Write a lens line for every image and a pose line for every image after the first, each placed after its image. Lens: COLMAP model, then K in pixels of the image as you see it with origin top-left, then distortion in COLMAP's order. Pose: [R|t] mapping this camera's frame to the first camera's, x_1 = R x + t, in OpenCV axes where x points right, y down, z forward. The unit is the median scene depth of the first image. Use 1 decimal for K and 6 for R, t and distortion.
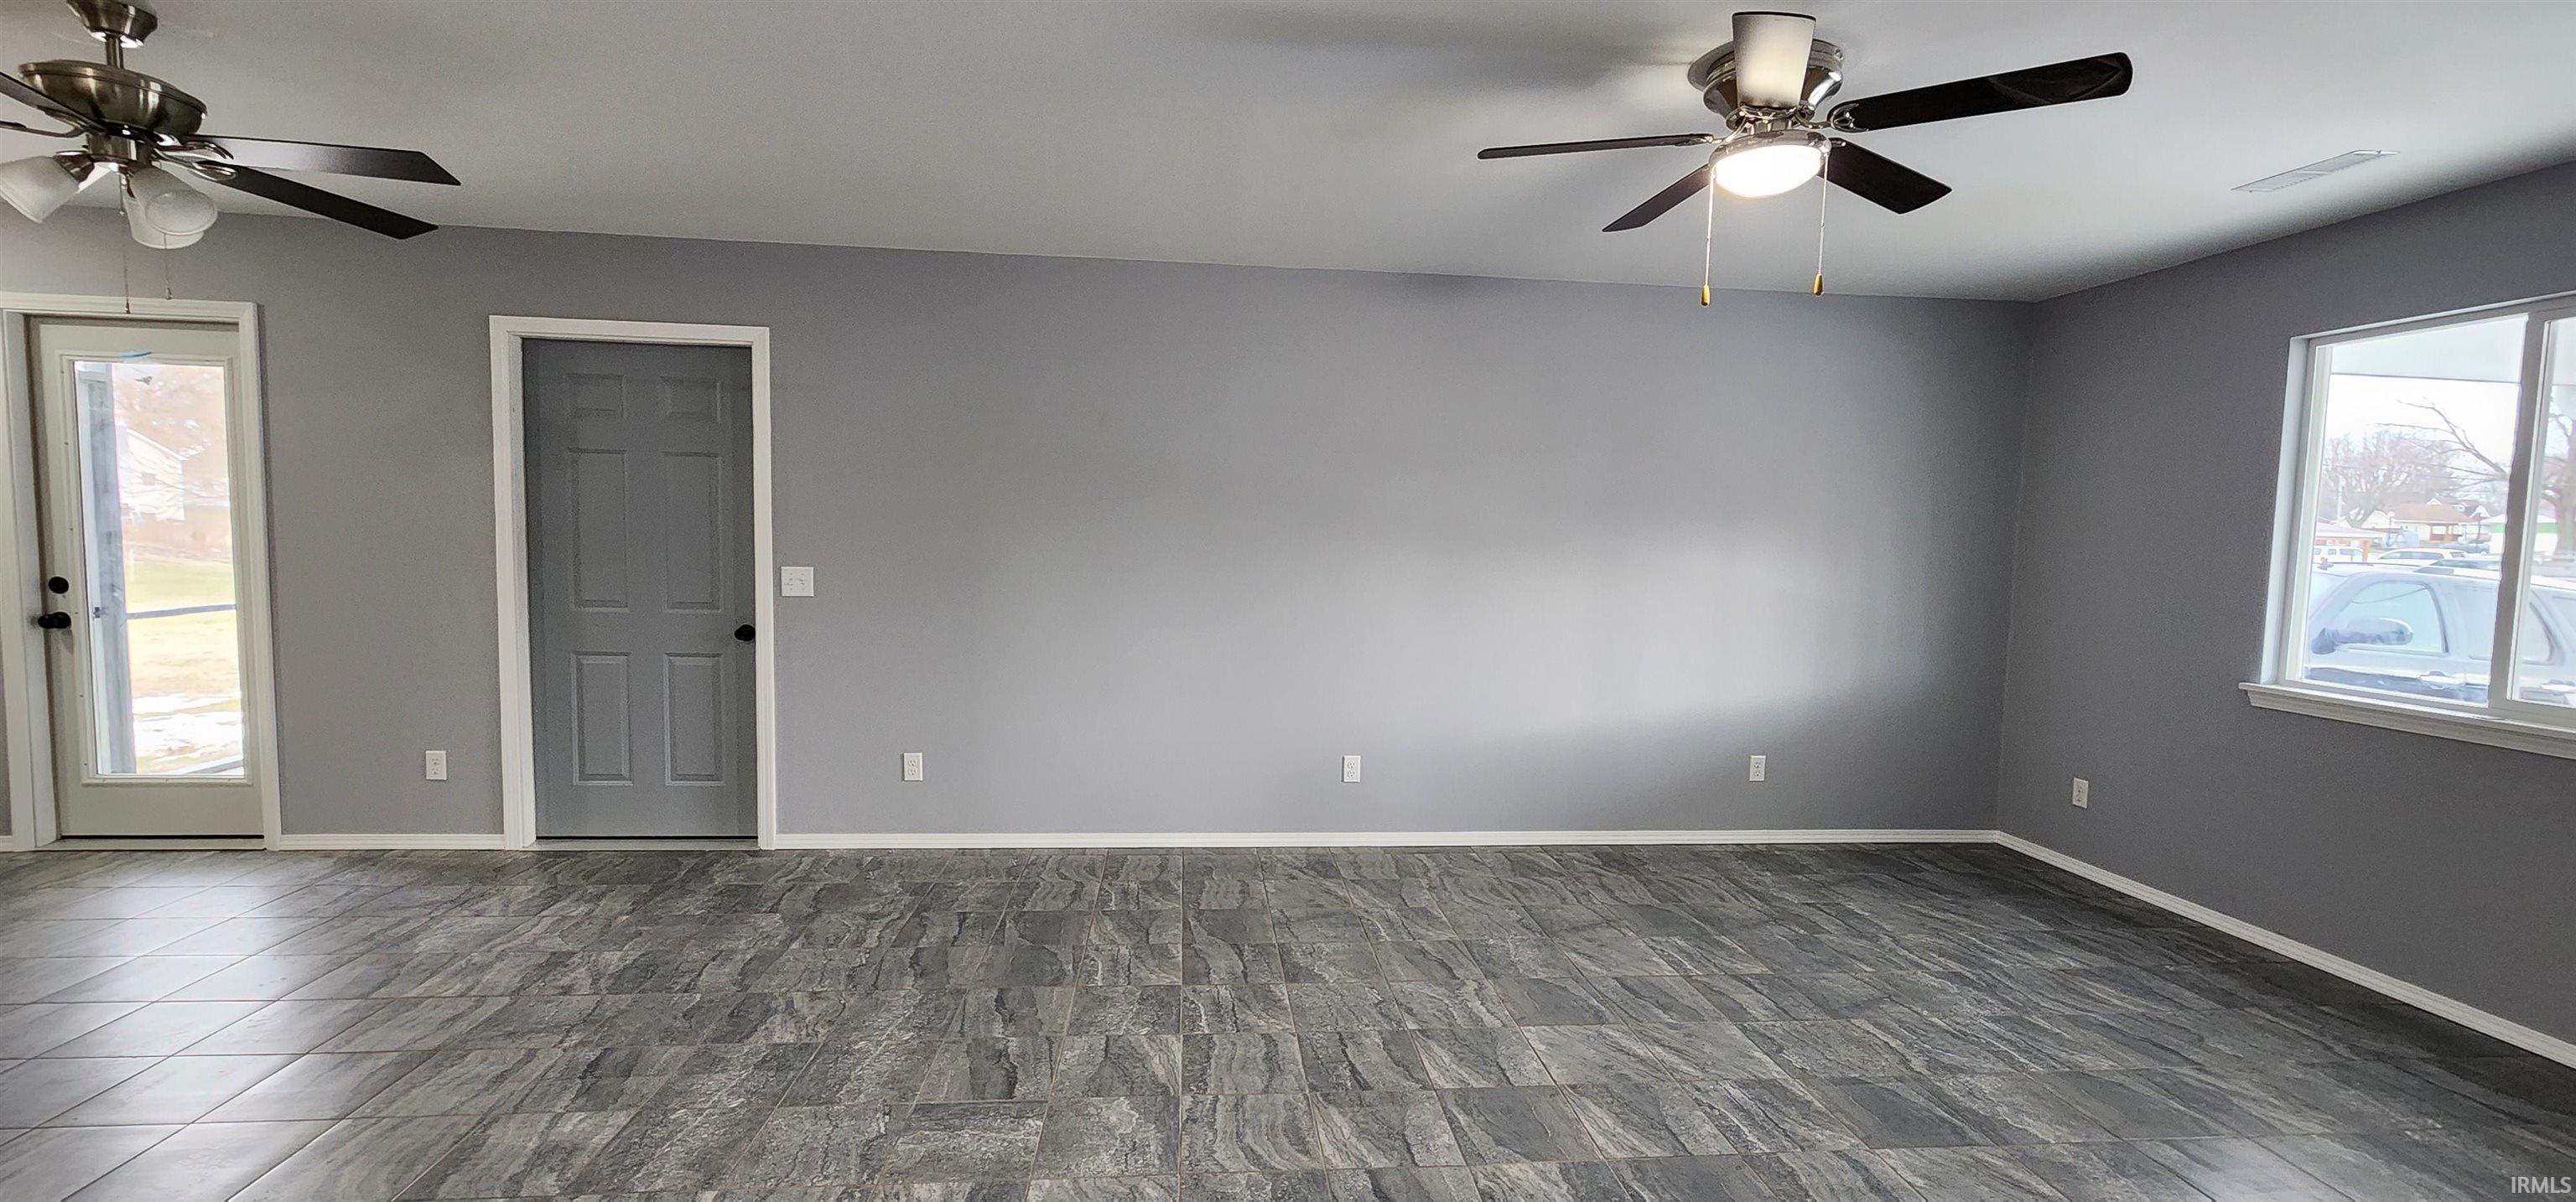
lens RADIAL K [[1070.7, 0, 1288.0], [0, 1070.7, 601.0], [0, 0, 1]] dist [-0.000723, -0.000147]
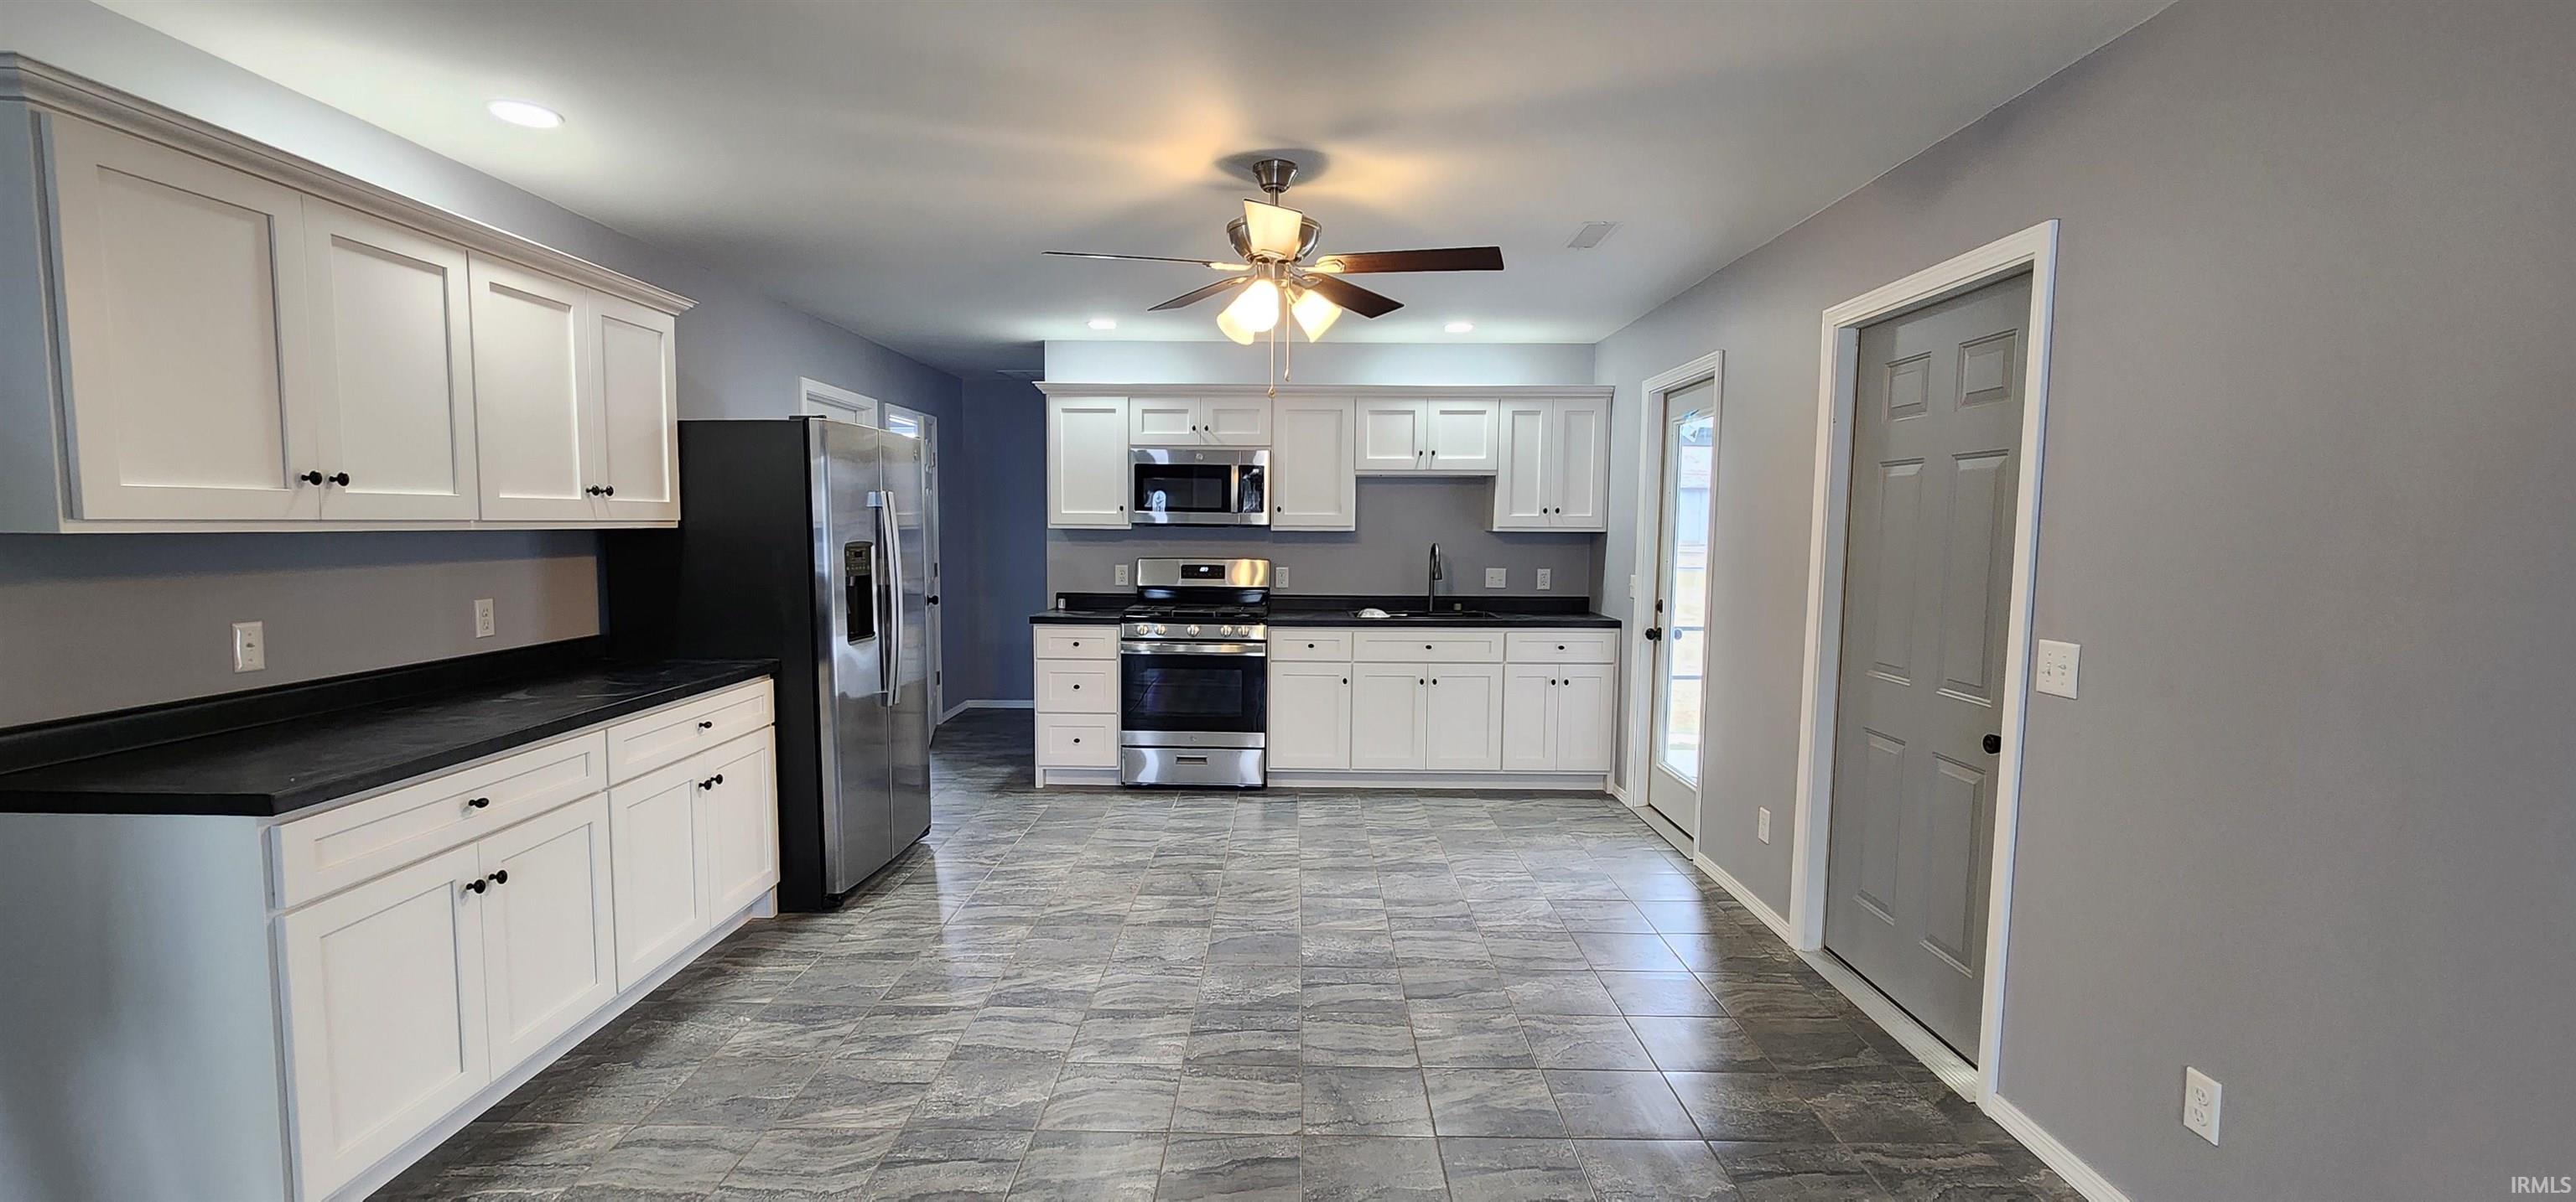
lens RADIAL K [[1070.7, 0, 1288.0], [0, 1070.7, 601.0], [0, 0, 1]] dist [-0.000723, -0.000147]
pose [[-0.102490, 0.045777, -0.993680, 0.134634], [-0.083407, 0.995027, 0.054442, -0.050856], [0.991231, 0.088460, -0.098162, 0.677138]]
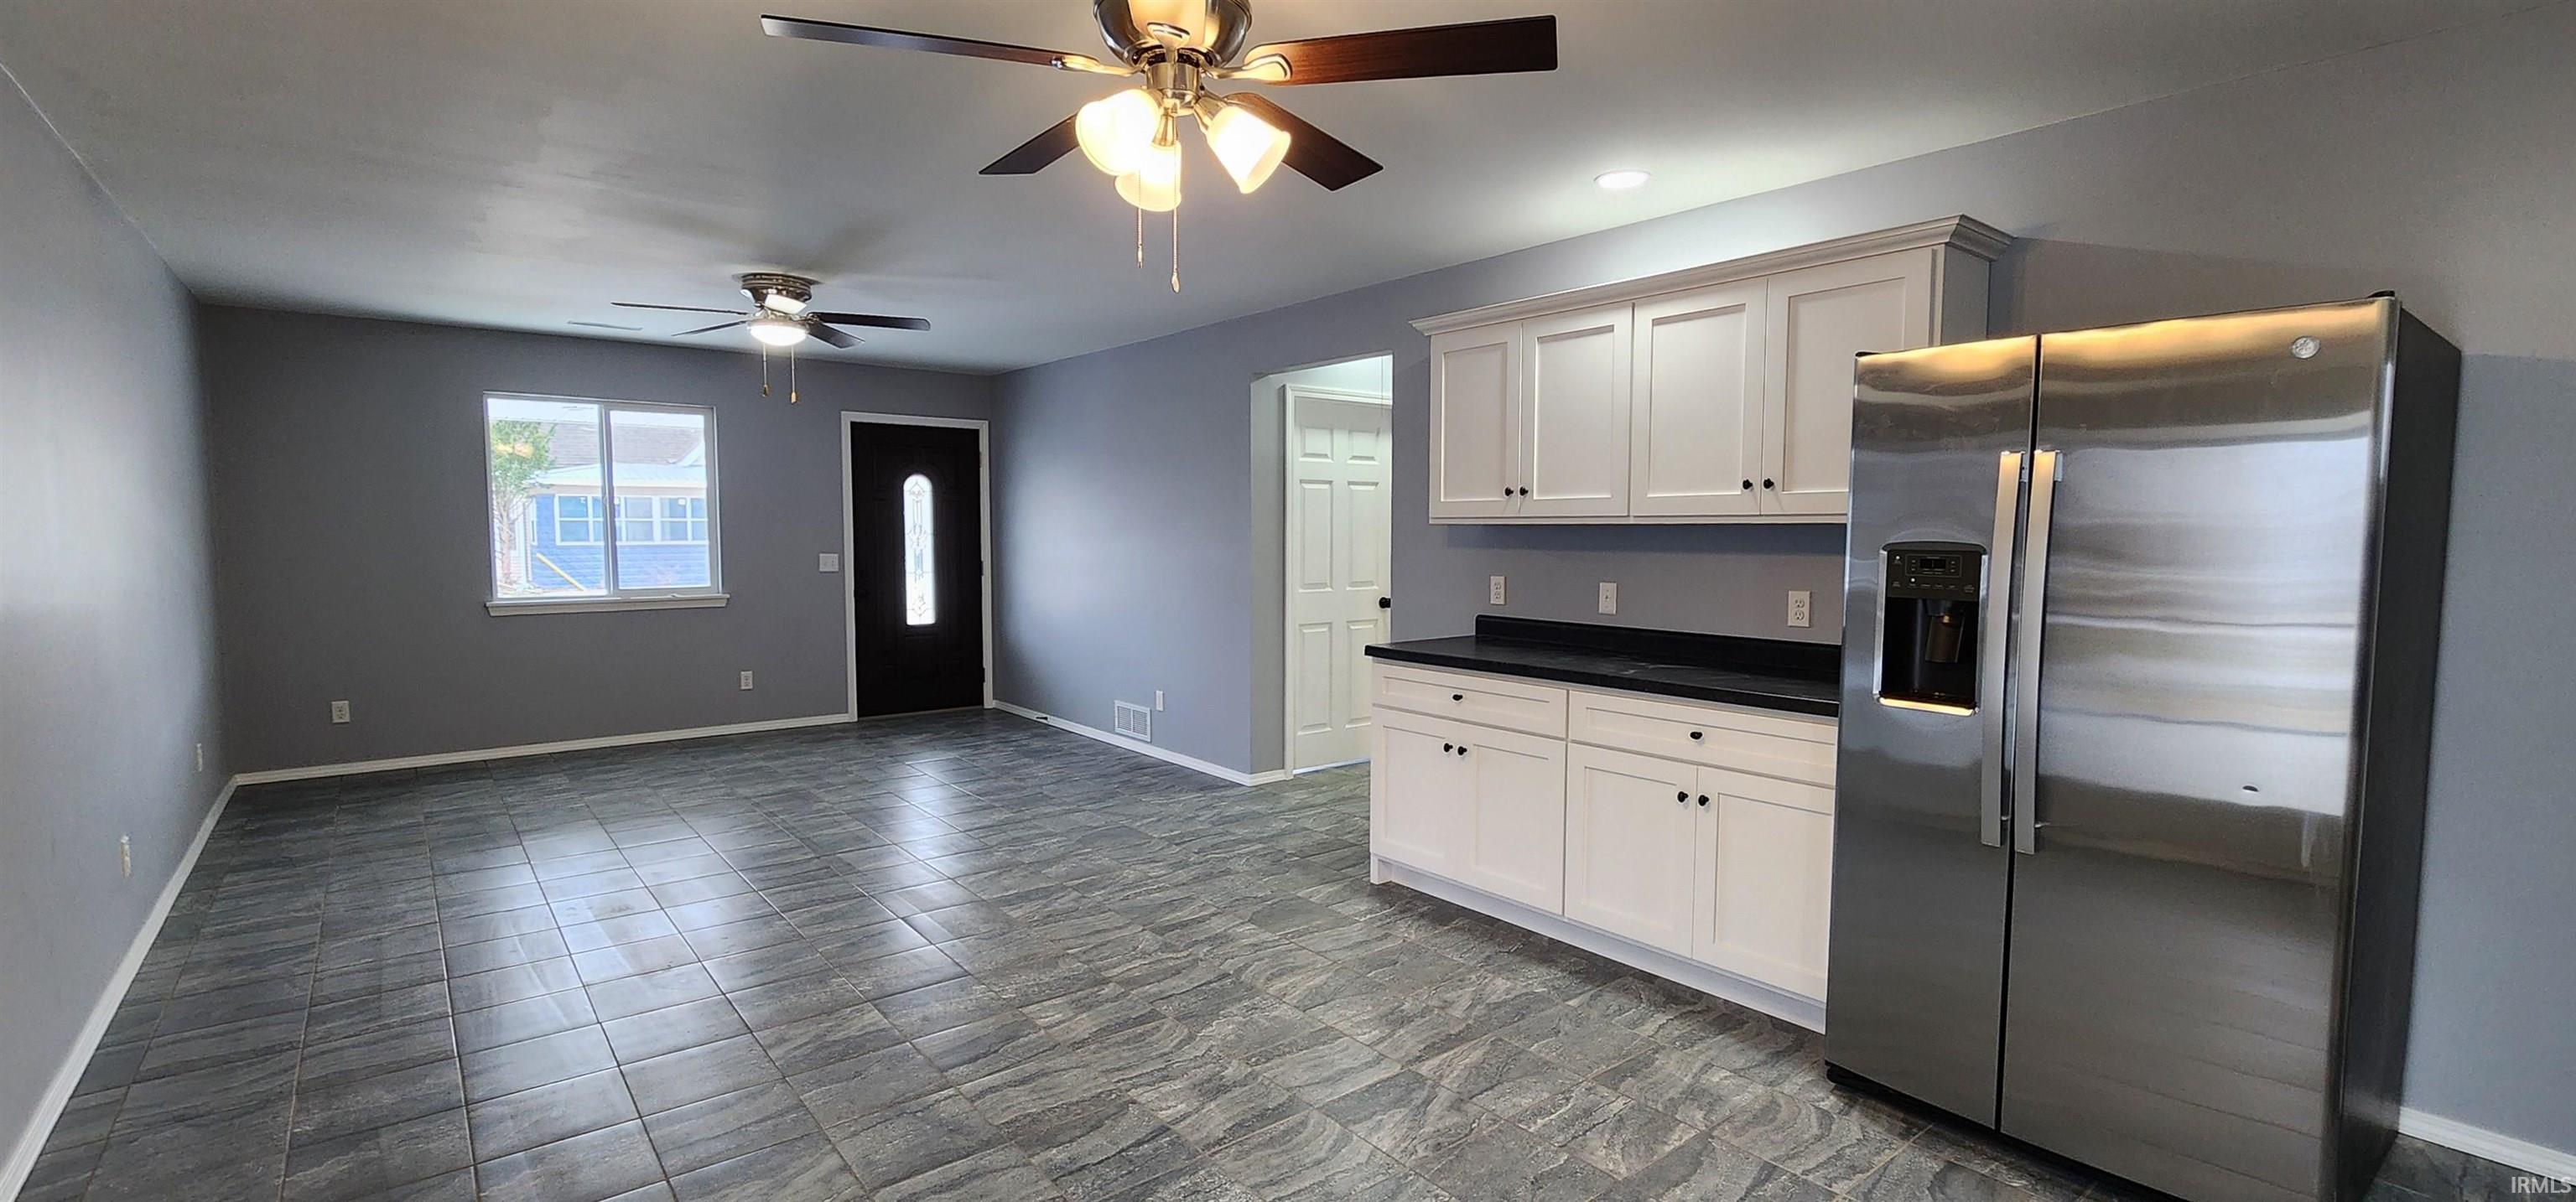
lens RADIAL K [[1115.4, 0, 1288.0], [0, 1115.4, 601.0], [0, 0, 1]] dist [0.000850, 0.000028]
pose [[-0.549354, -0.082666, 0.831491, -1.057757], [0.044530, 0.990784, 0.127922, -0.080393], [-0.834402, 0.107300, -0.540610, 0.811038]]
